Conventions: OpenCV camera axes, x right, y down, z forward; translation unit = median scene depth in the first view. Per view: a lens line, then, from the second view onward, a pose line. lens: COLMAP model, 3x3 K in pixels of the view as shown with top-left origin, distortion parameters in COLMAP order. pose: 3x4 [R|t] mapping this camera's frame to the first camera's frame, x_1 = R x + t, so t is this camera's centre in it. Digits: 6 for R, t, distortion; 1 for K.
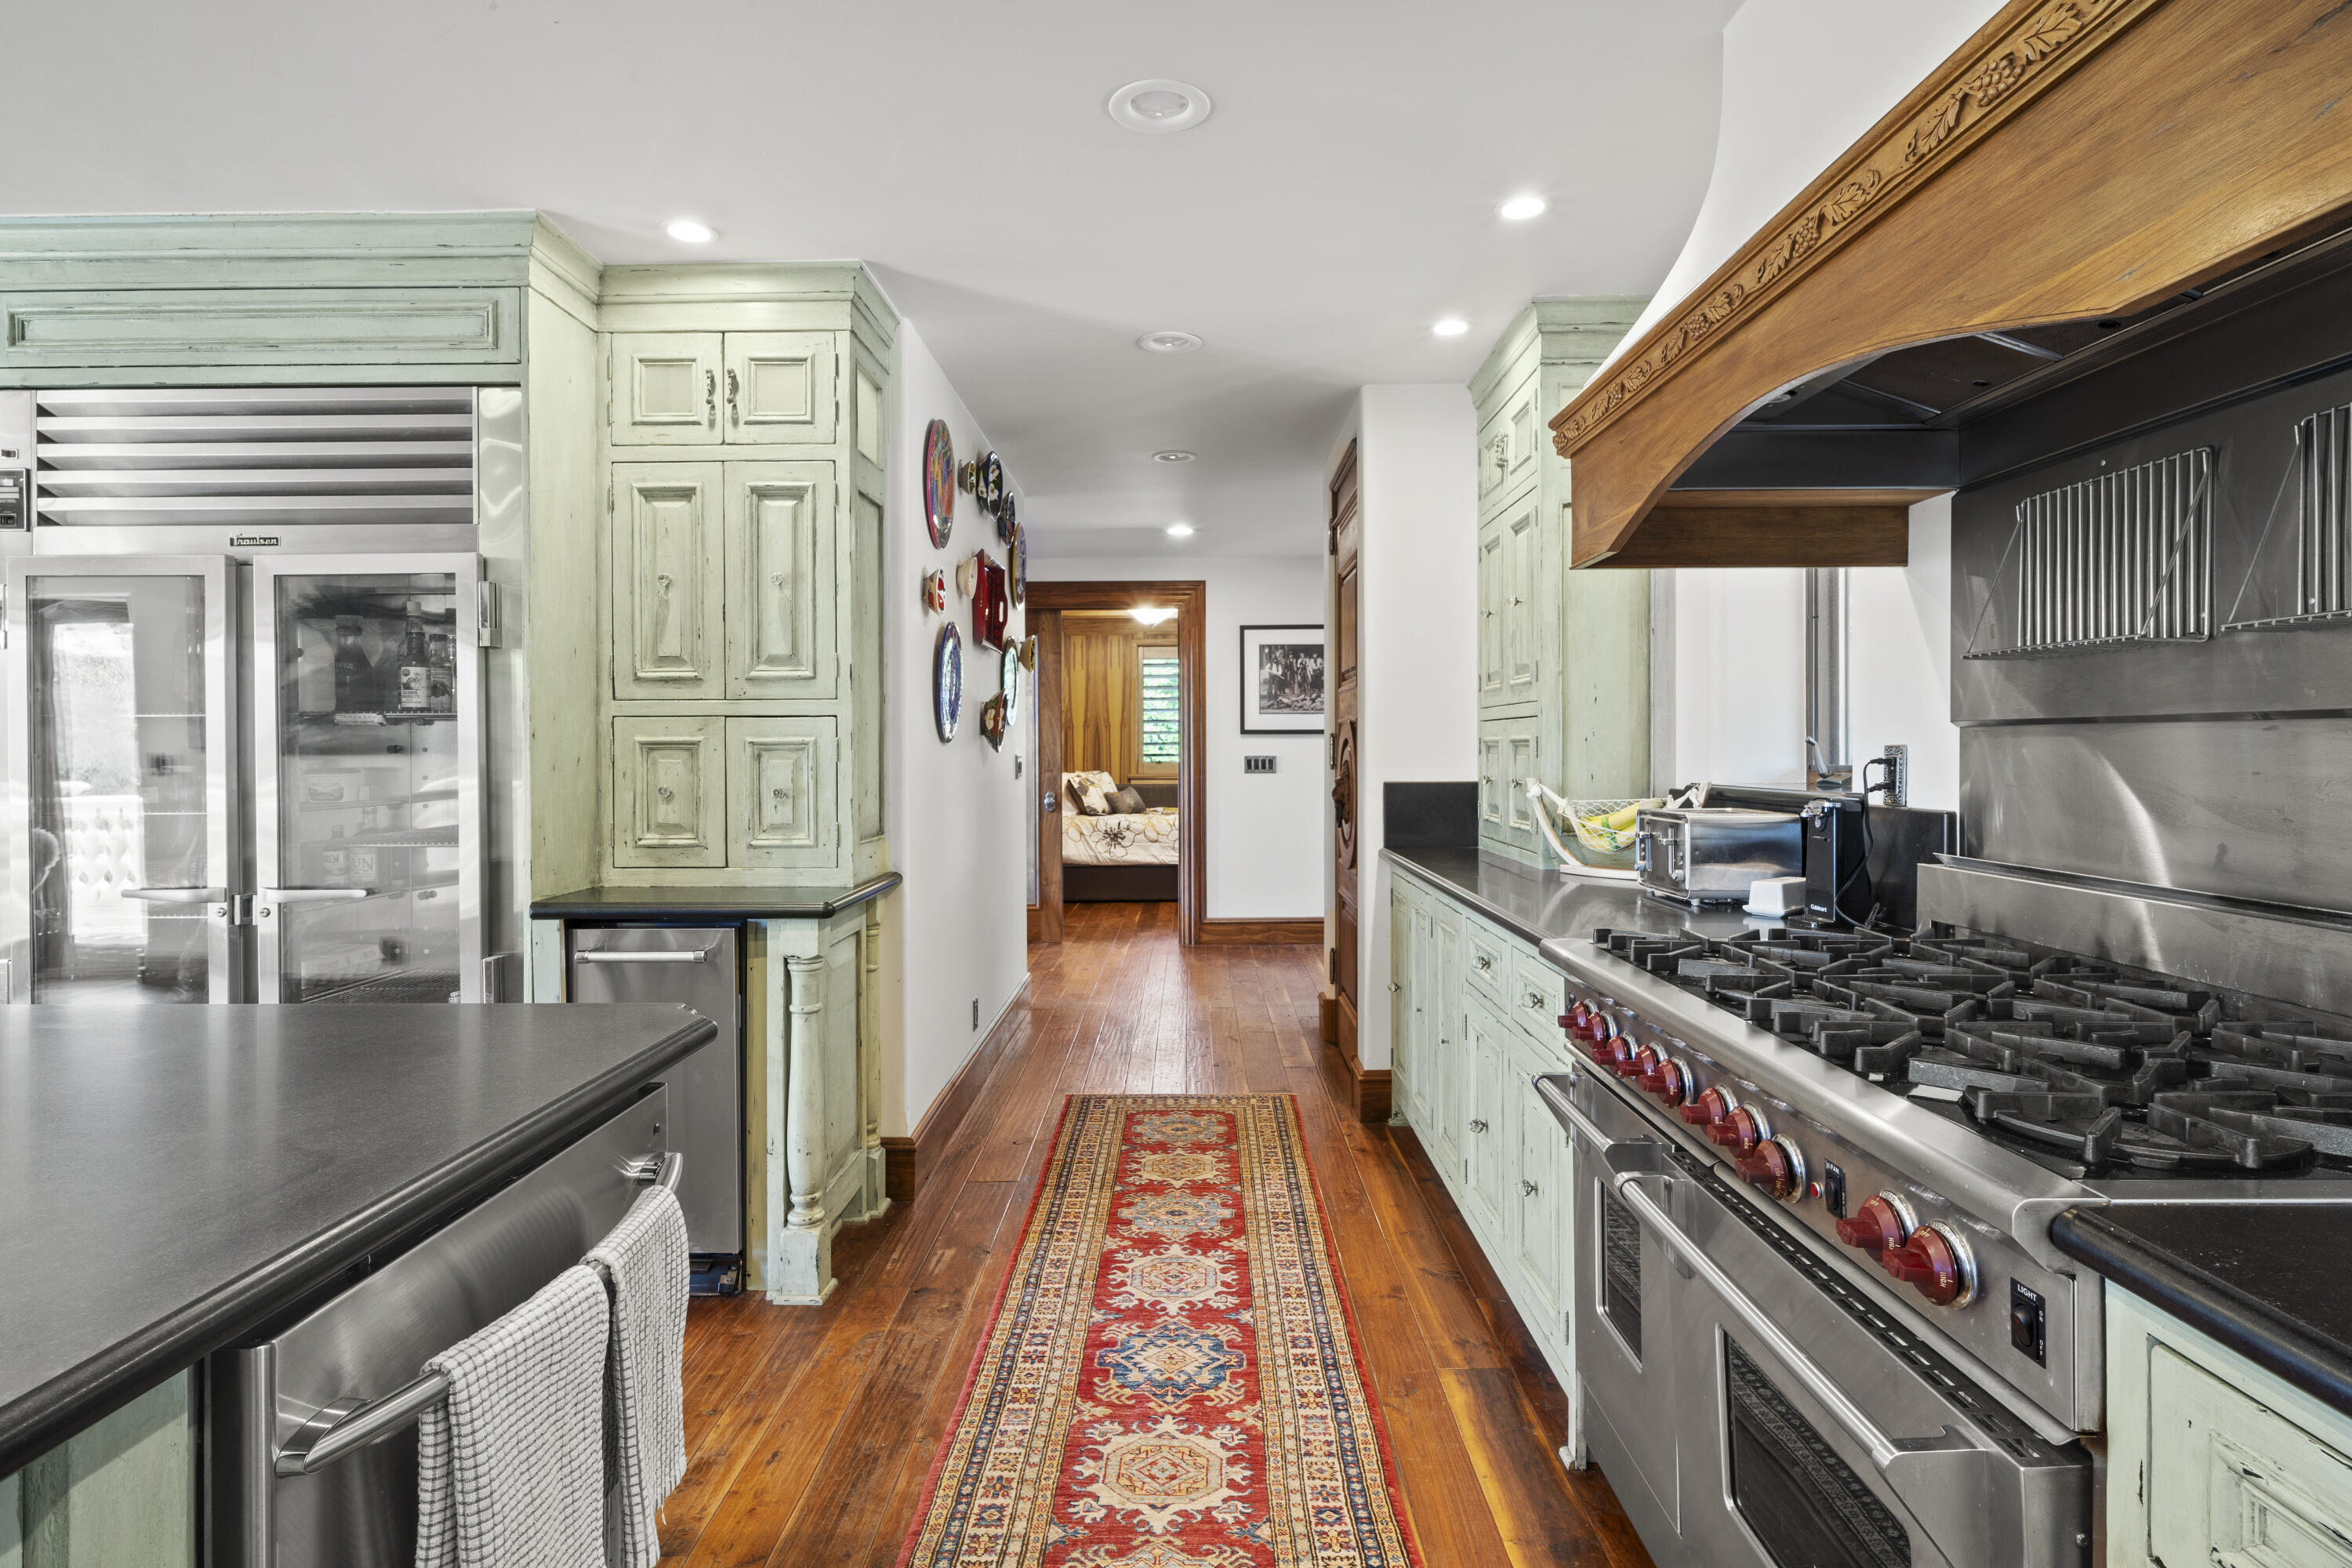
lens RADIAL K [[1216.9, 0, 1175.7], [0, 1216.9, 756.2], [0, 0, 1]] dist [-0.000790, -0.000192]
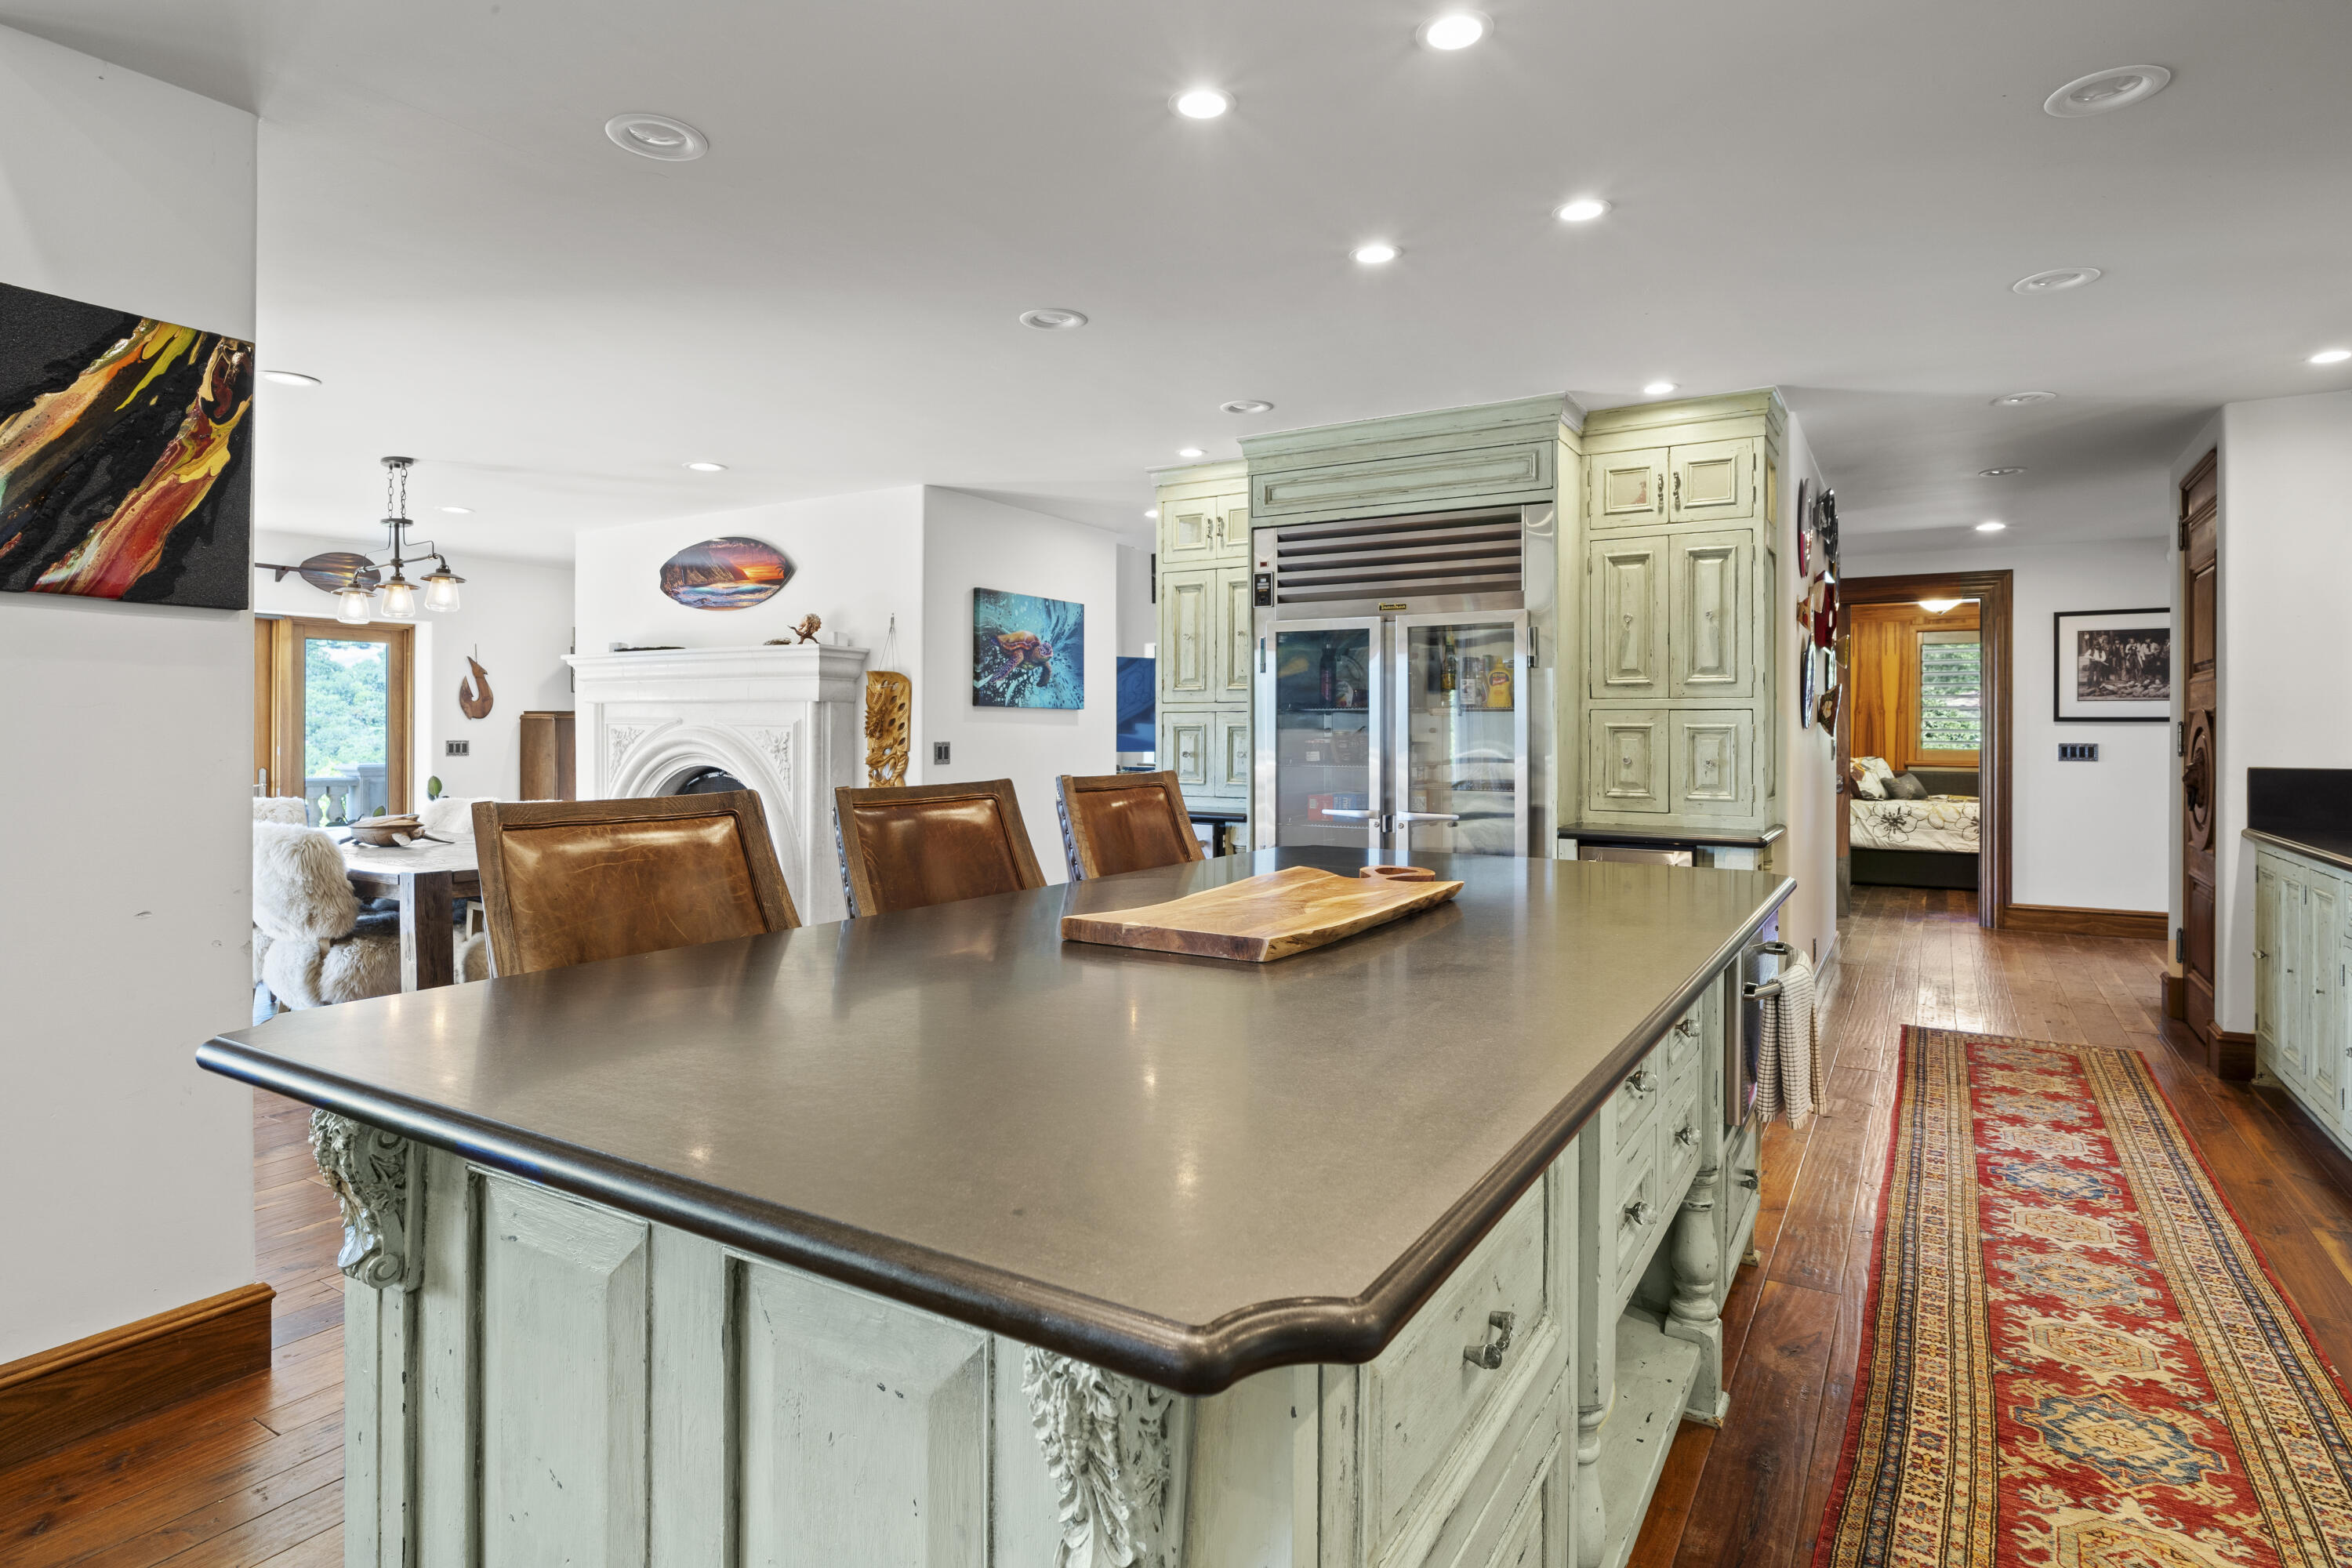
lens RADIAL K [[1235.1, 0, 1191.6], [0, 1235.1, 728.9], [0, 0, 1]] dist [-0.000326, -0.000223]
pose [[0.864159, 0.007323, -0.503165, -0.119037], [-0.011980, 0.999910, -0.006023, 0.006096], [0.503076, 0.011233, 0.864169, -0.565592]]
